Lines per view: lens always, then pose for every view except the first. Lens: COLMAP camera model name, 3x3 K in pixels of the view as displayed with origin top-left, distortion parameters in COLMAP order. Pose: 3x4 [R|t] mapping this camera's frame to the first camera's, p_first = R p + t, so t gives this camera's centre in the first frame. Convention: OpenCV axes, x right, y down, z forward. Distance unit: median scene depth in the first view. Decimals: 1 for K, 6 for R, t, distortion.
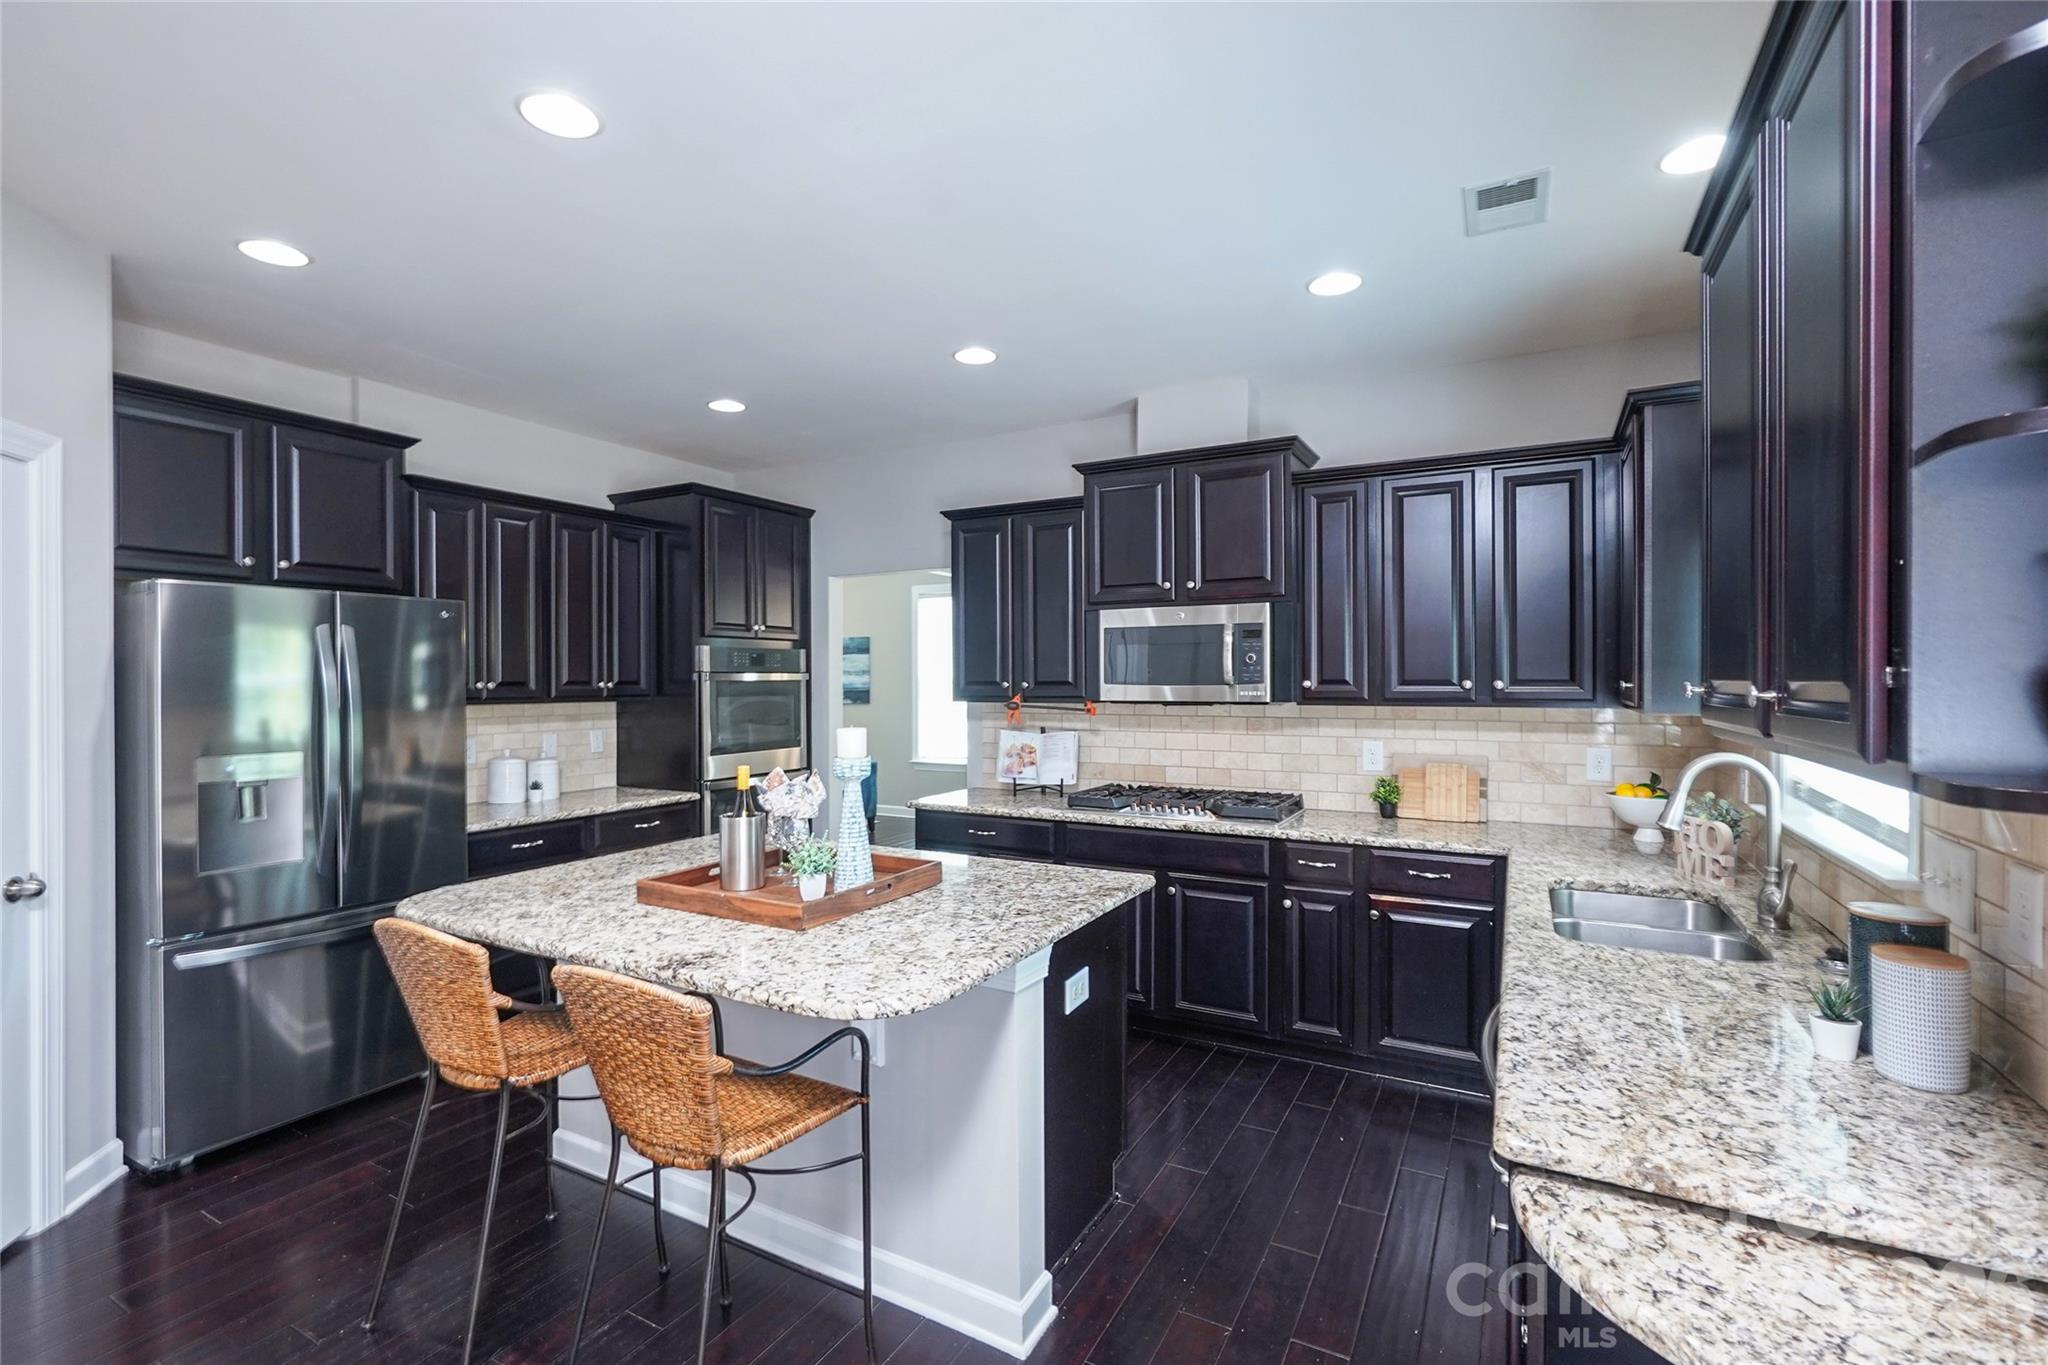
lens RADIAL K [[893.7, 0, 1031.2], [0, 893.7, 683.8], [0, 0, 1]] dist [-0.004292, 0.002221]
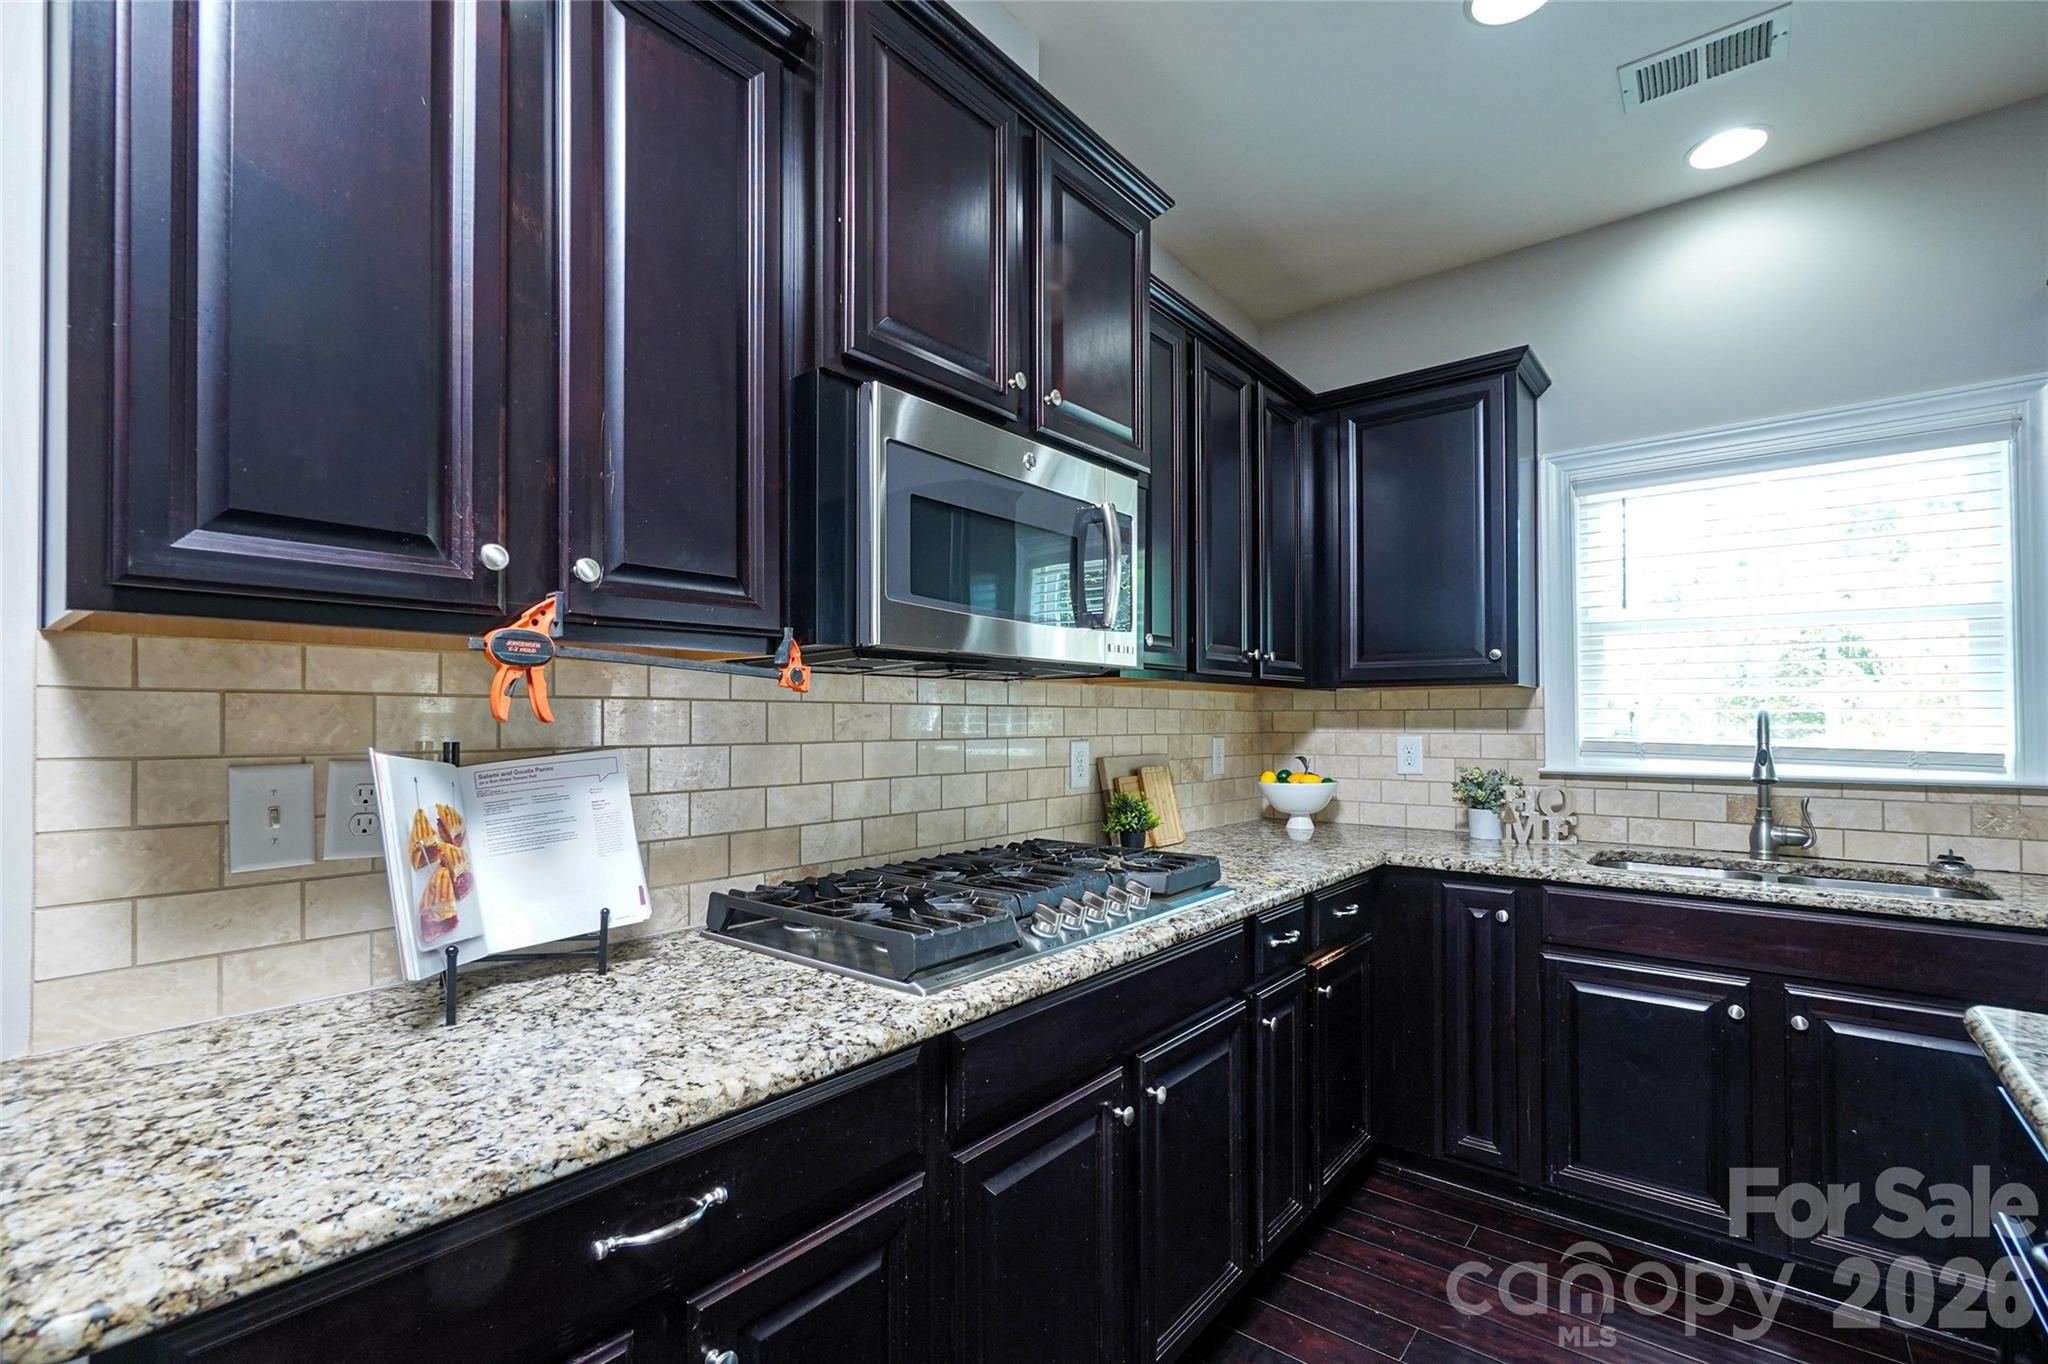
lens RADIAL K [[893.7, 0, 997.9], [0, 893.7, 702.6], [0, 0, 1]] dist [-0.004292, 0.002221]
pose [[0.213740, 0.023427, 0.976610, -0.270101], [0.004939, 0.999674, -0.025061, 0.055183], [-0.976878, 0.010180, 0.213554, 0.965648]]
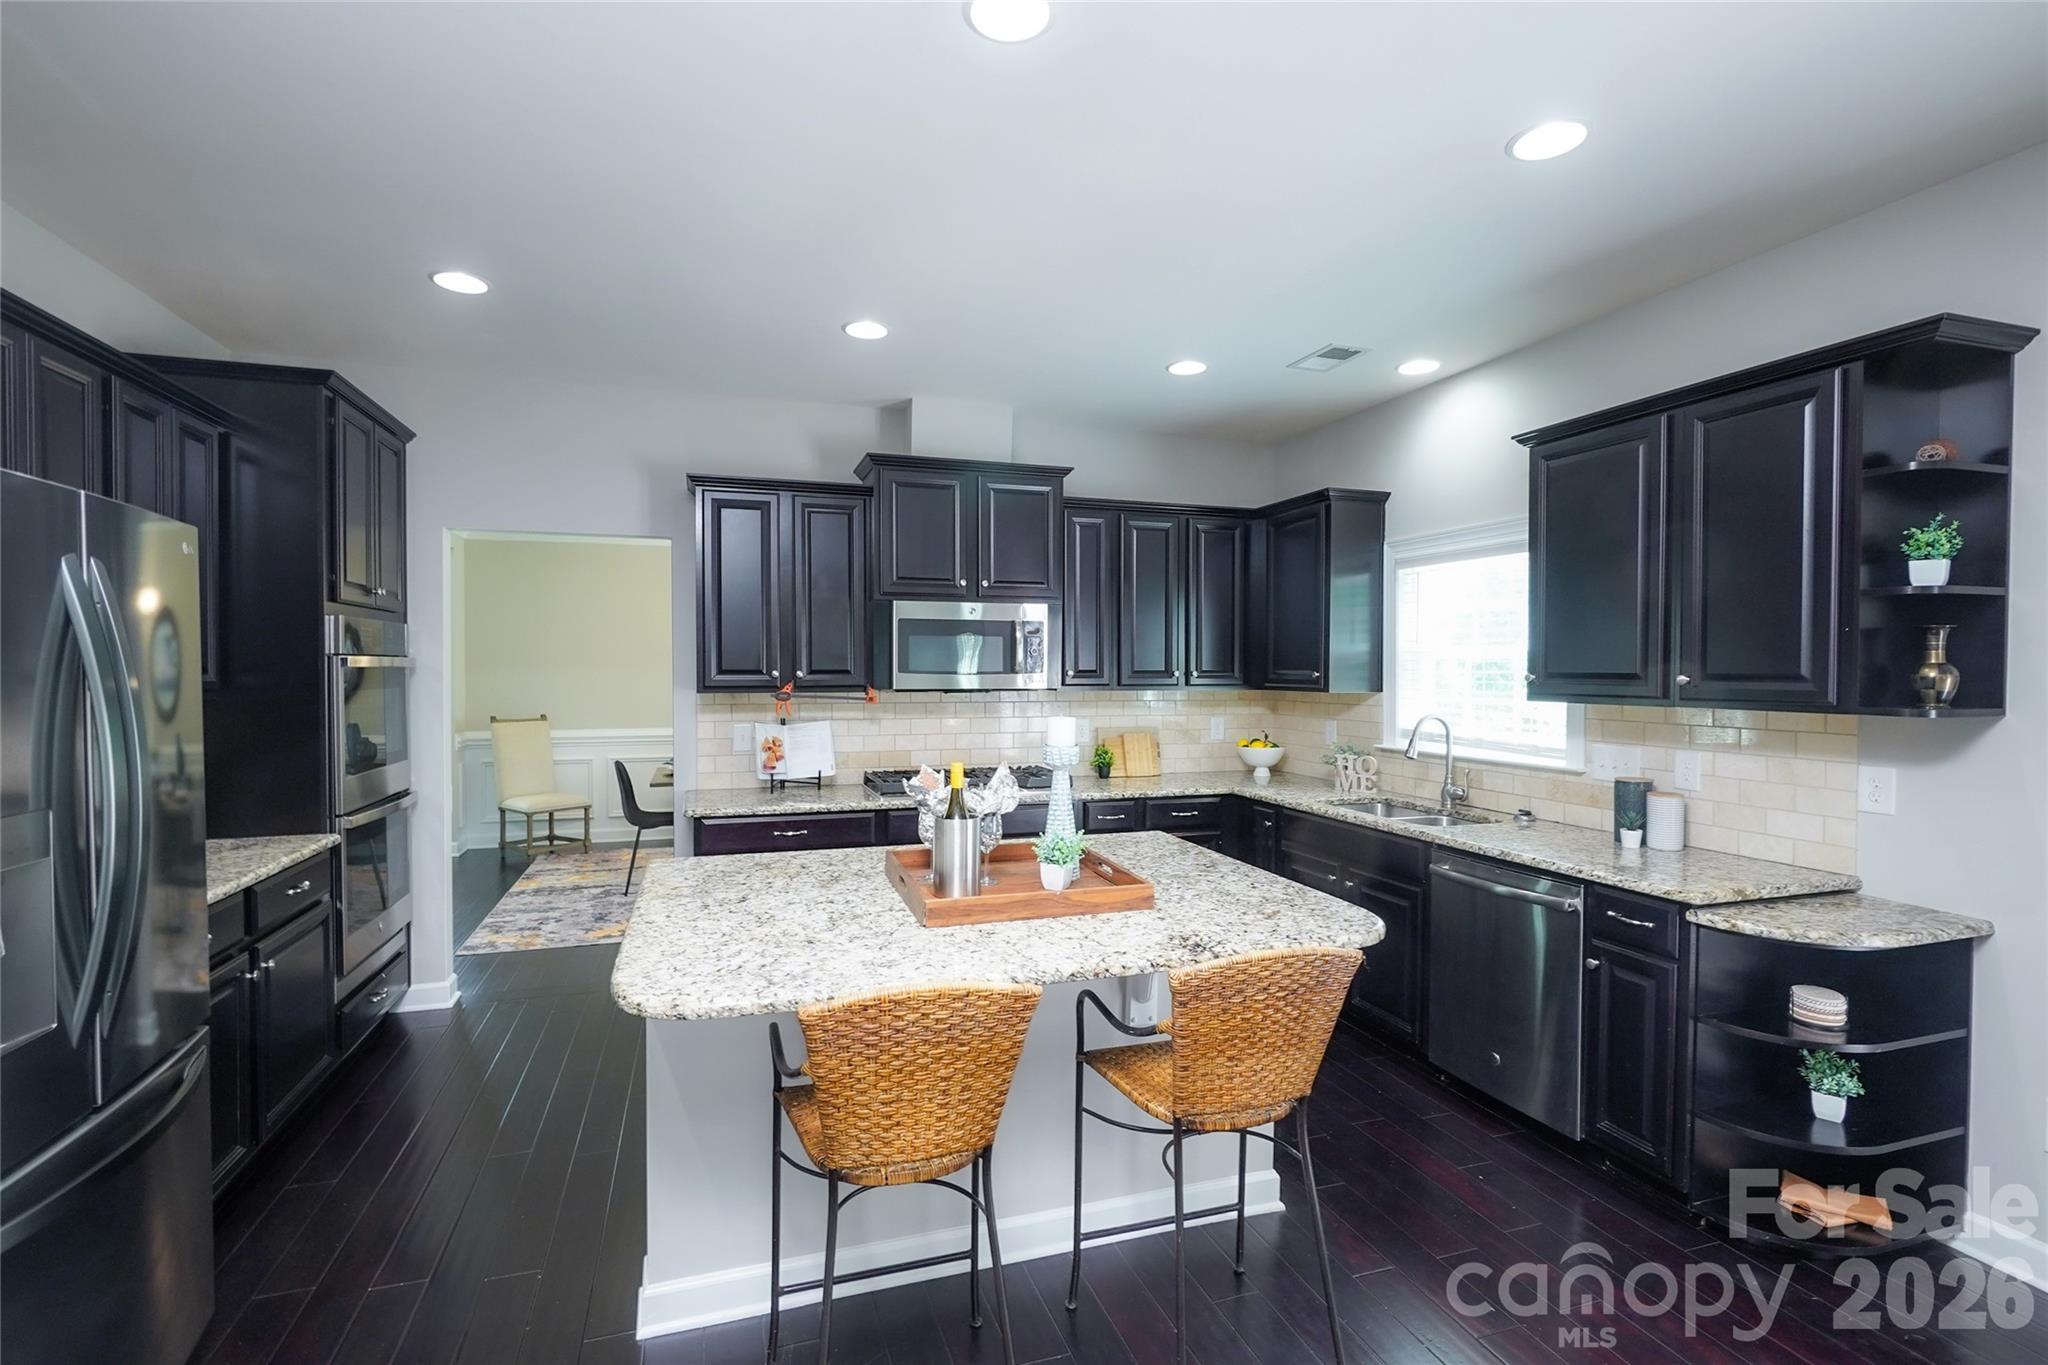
lens RADIAL K [[893.7, 0, 998.9], [0, 893.7, 672.6], [0, 0, 1]] dist [-0.004292, 0.002221]
pose [[0.701728, 0.002031, 0.712442, -0.619557], [-0.001385, 0.999998, -0.001487, 0.001536], [-0.712444, 0.000057, 0.701729, 0.216871]]
